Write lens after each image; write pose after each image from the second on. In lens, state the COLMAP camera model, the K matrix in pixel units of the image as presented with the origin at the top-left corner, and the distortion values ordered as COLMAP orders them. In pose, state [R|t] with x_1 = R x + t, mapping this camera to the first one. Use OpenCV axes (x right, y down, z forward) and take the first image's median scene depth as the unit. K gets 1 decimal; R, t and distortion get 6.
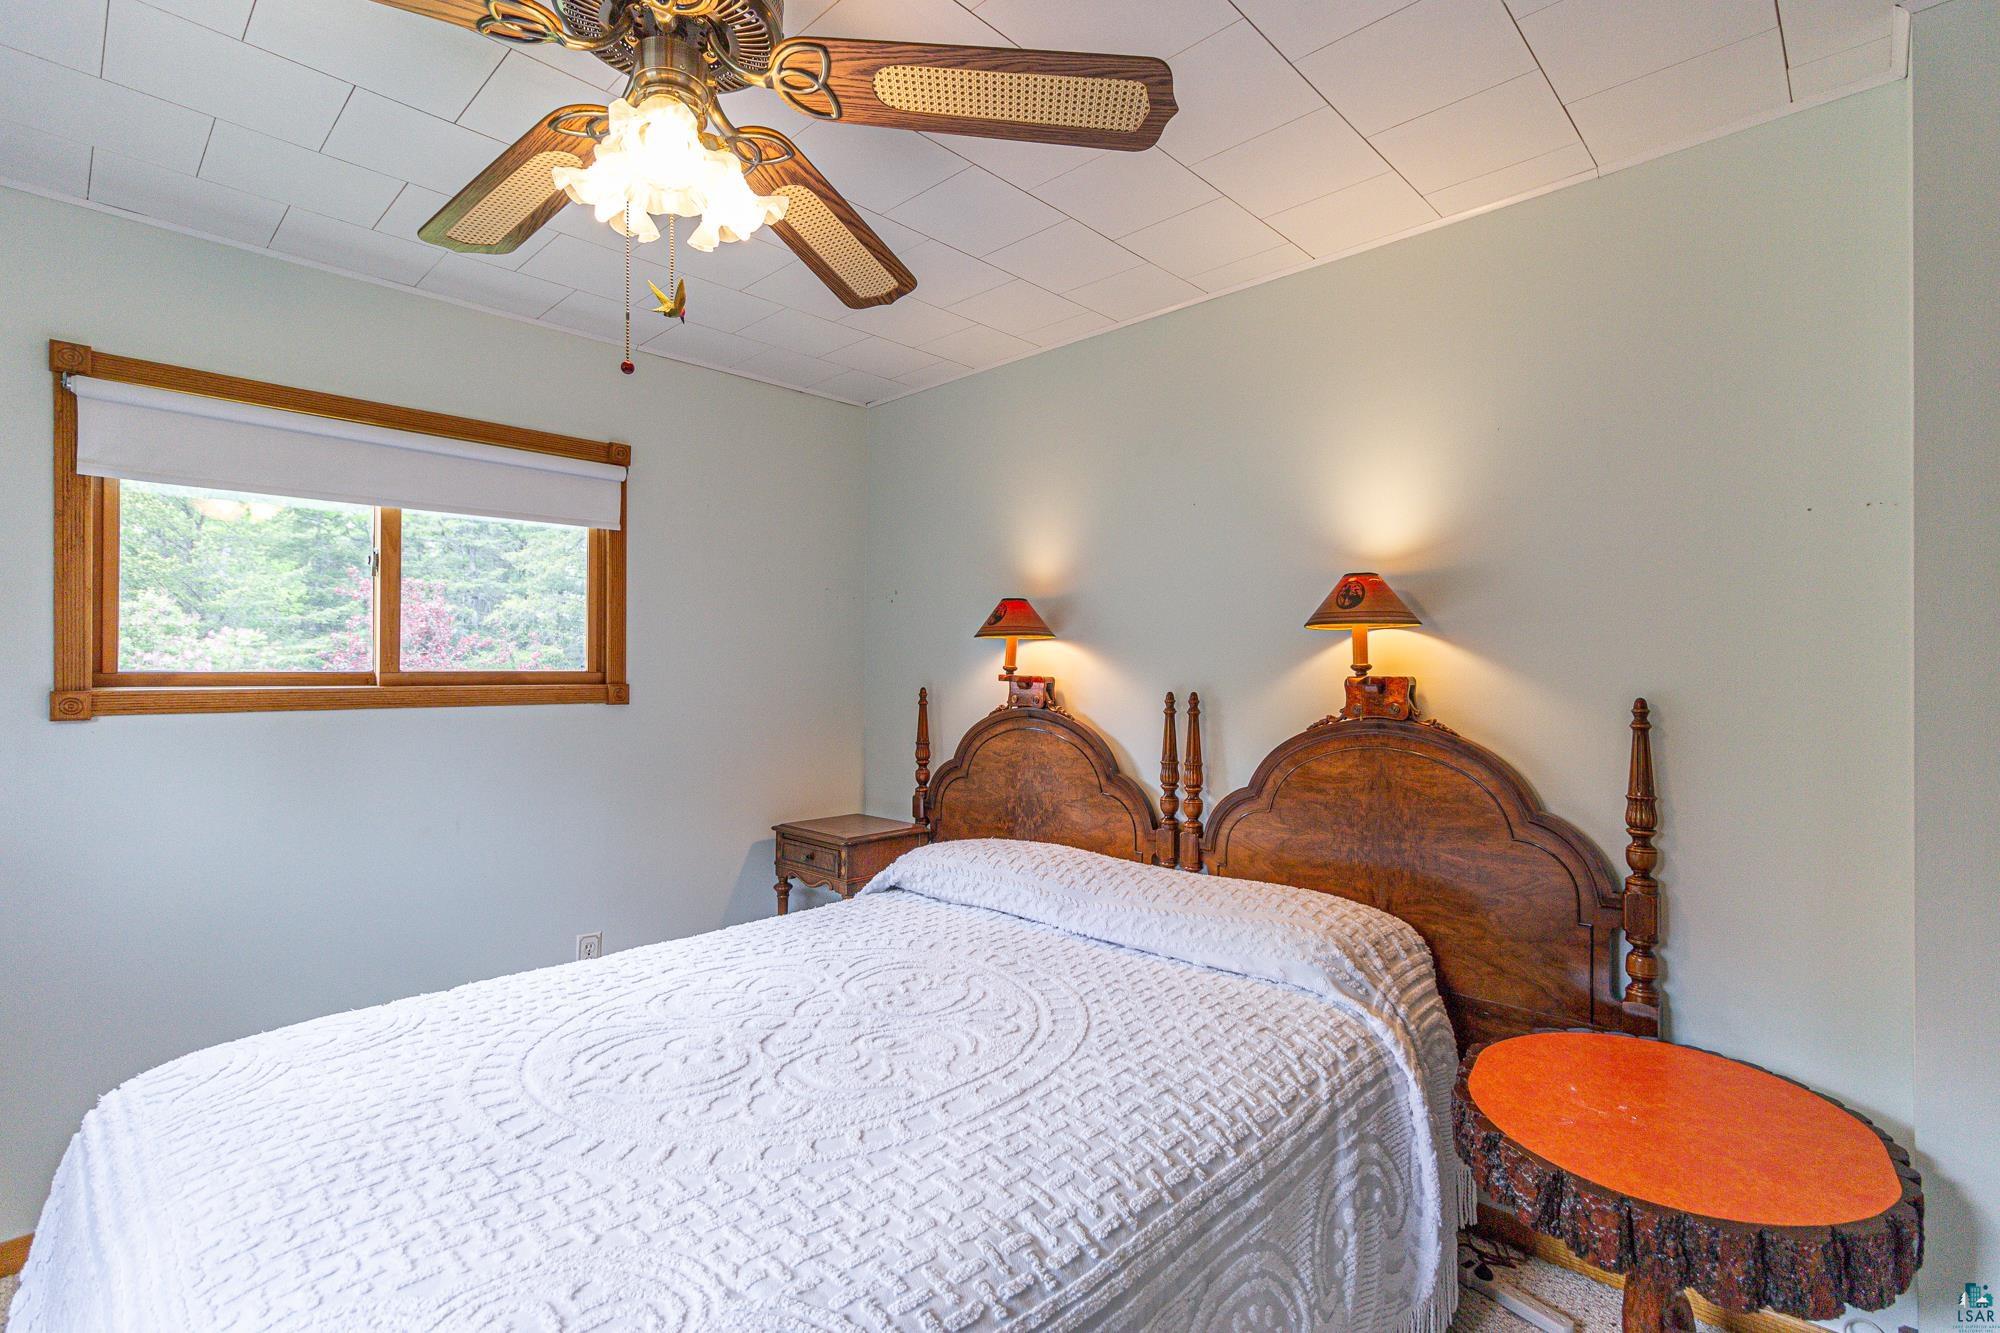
lens RADIAL K [[930.1, 0, 1022.4], [0, 930.1, 667.6], [0, 0, 1]] dist [-0.000959, 0.000524]
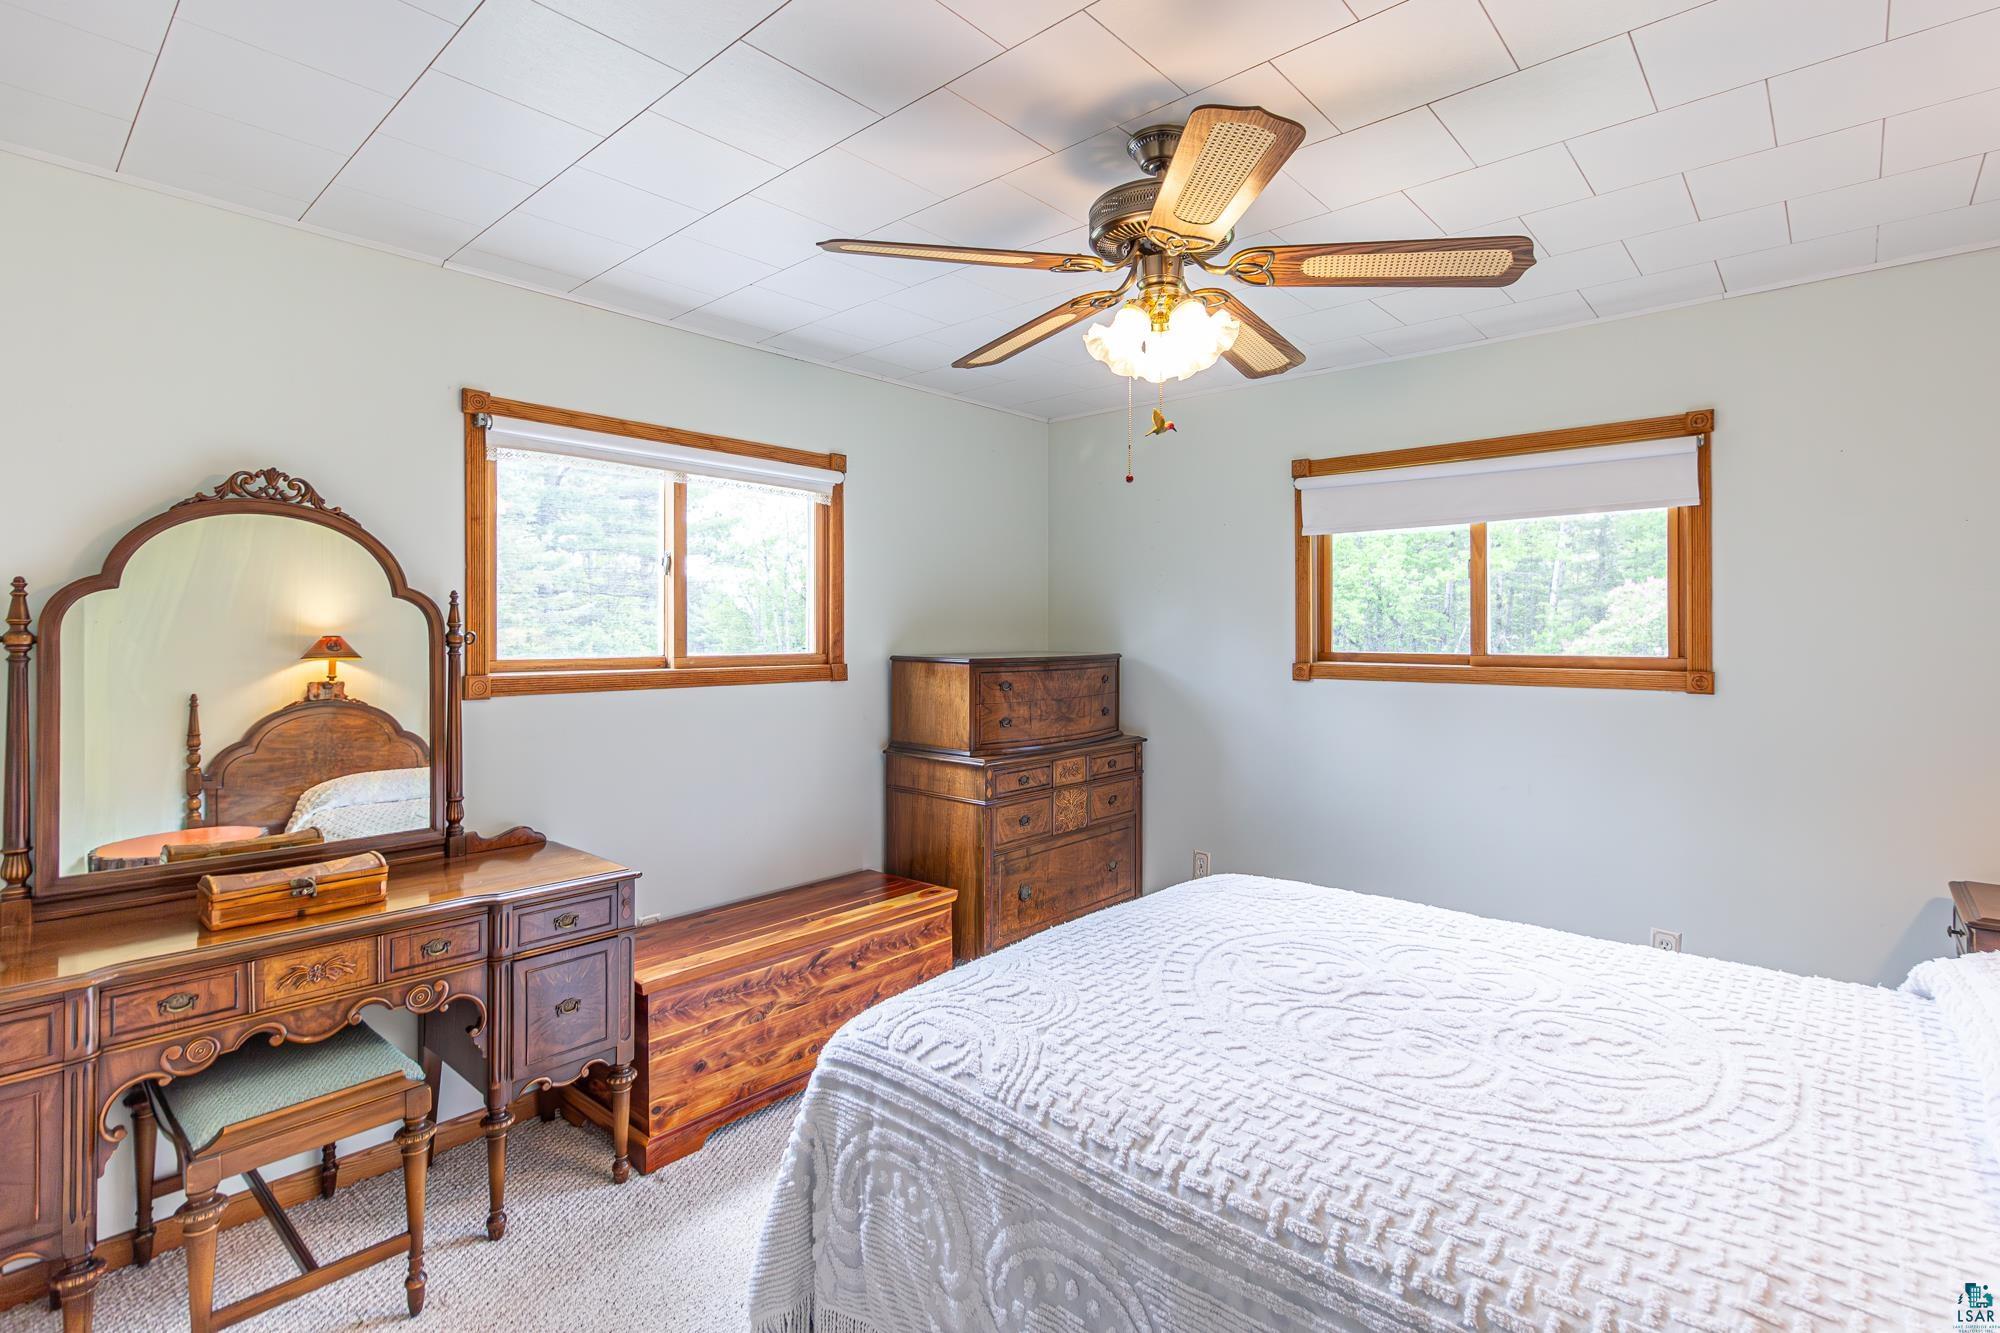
lens RADIAL K [[940.2, 0, 1019.4], [0, 940.2, 625.8], [0, 0, 1]] dist [0.000672, 0.000398]
pose [[0.029440, -0.008645, -0.999529, 0.925663], [0.000490, 0.999963, -0.008634, -0.039740], [0.999566, -0.000235, 0.029443, 0.581254]]
